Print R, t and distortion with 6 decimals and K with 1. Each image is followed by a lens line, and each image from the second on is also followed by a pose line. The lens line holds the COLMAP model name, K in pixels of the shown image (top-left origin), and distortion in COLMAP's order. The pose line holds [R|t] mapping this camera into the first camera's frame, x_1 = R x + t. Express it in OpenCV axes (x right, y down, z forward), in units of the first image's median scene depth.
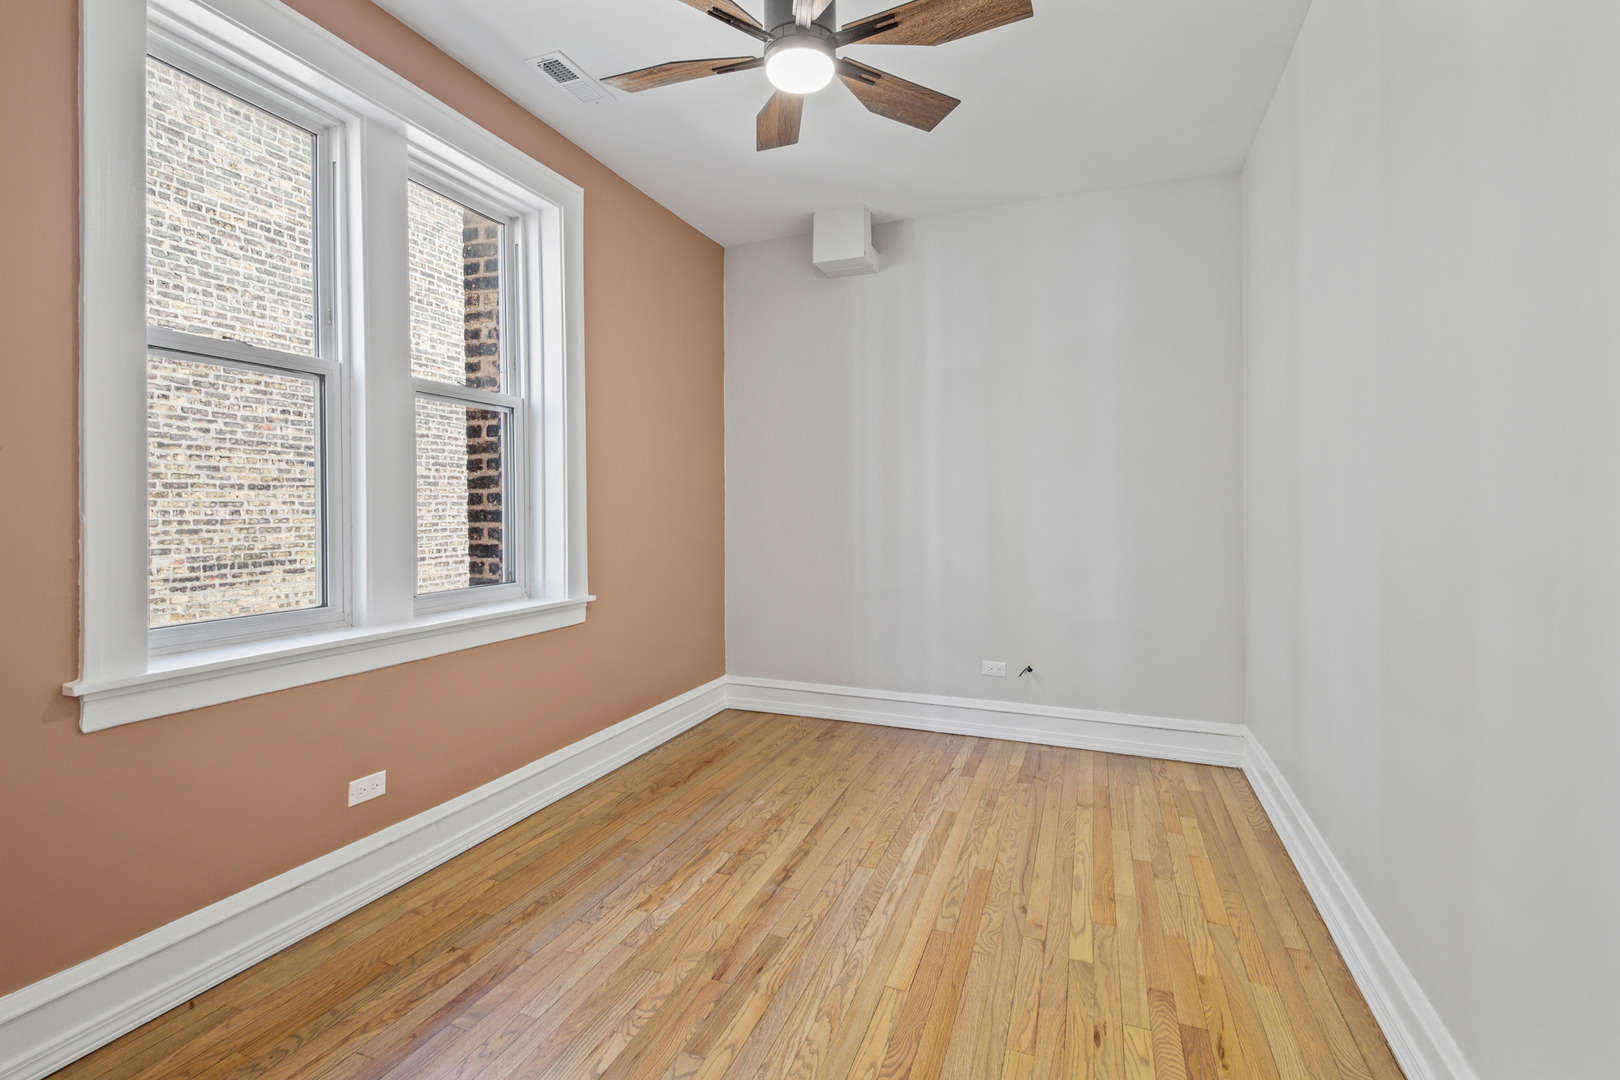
lens RADIAL K [[738.6, 0, 804.7], [0, 738.6, 564.9], [0, 0, 1]] dist [0.083038, -0.050240]
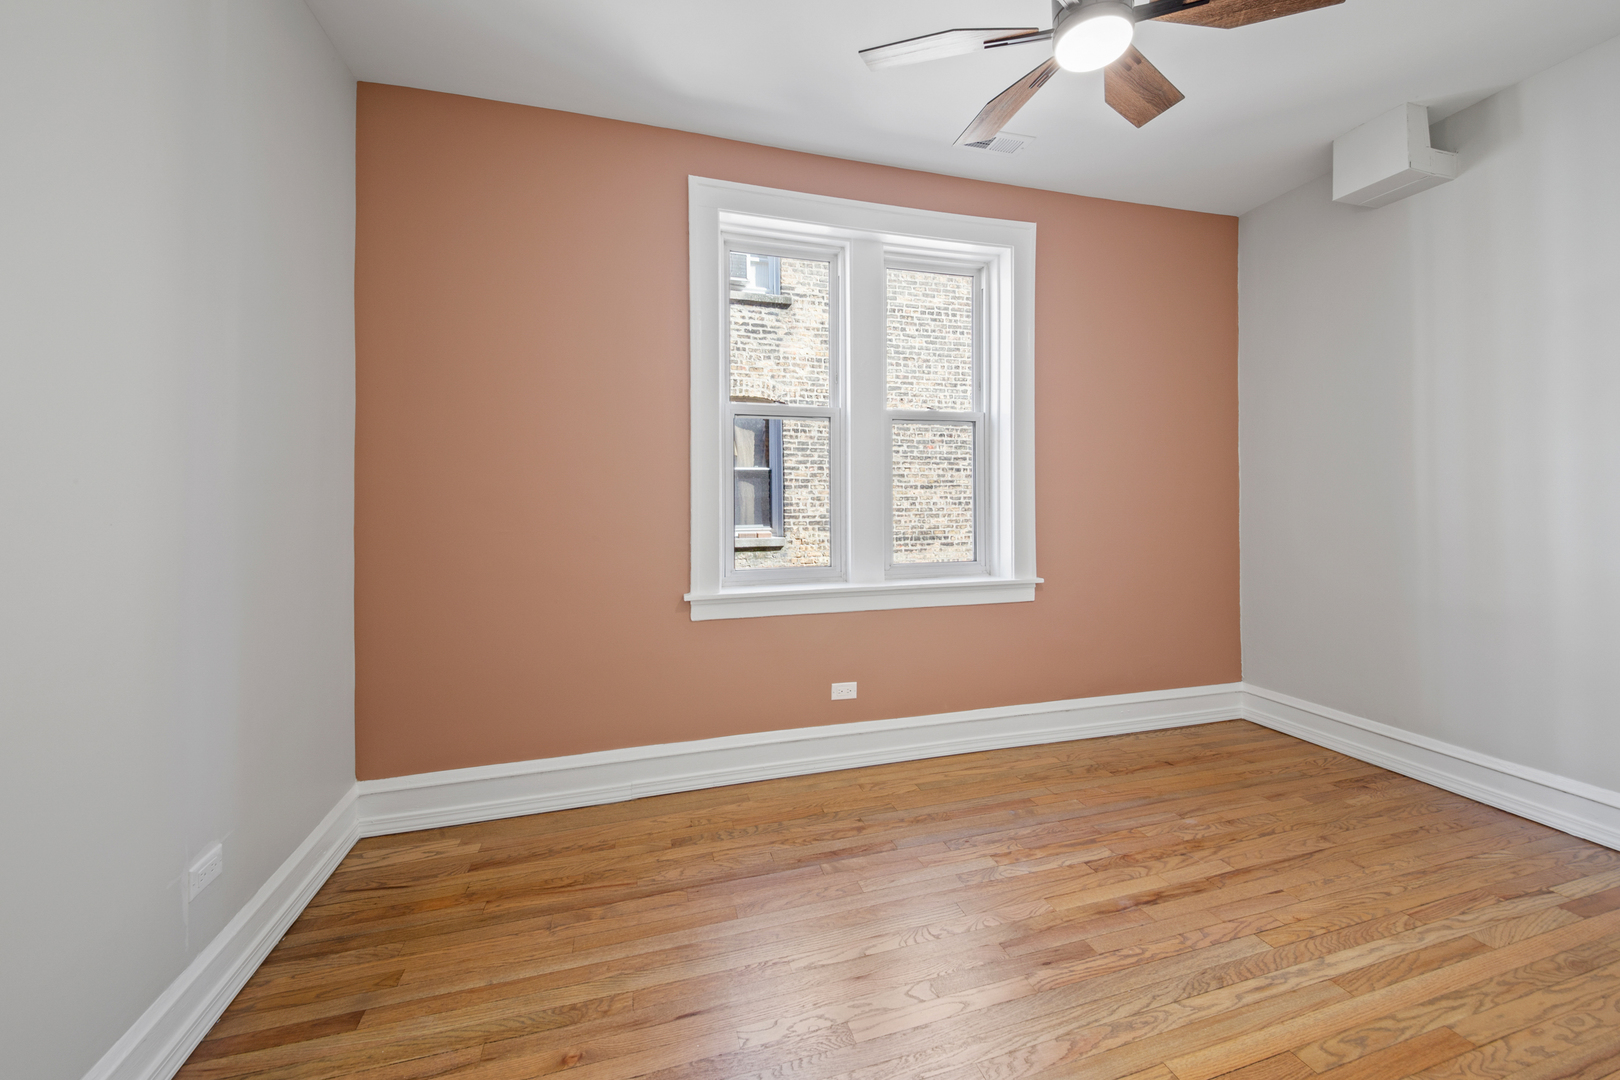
lens RADIAL K [[622.2, 0, 810.0], [0, 622.2, 540.0], [0, 0, 1]] dist [0.061213, -0.029445]
pose [[0.623300, 0.047851, -0.780518, 0.227424], [-0.055681, 0.998308, 0.016738, -0.012682], [0.779998, 0.033027, 0.624910, 0.123452]]
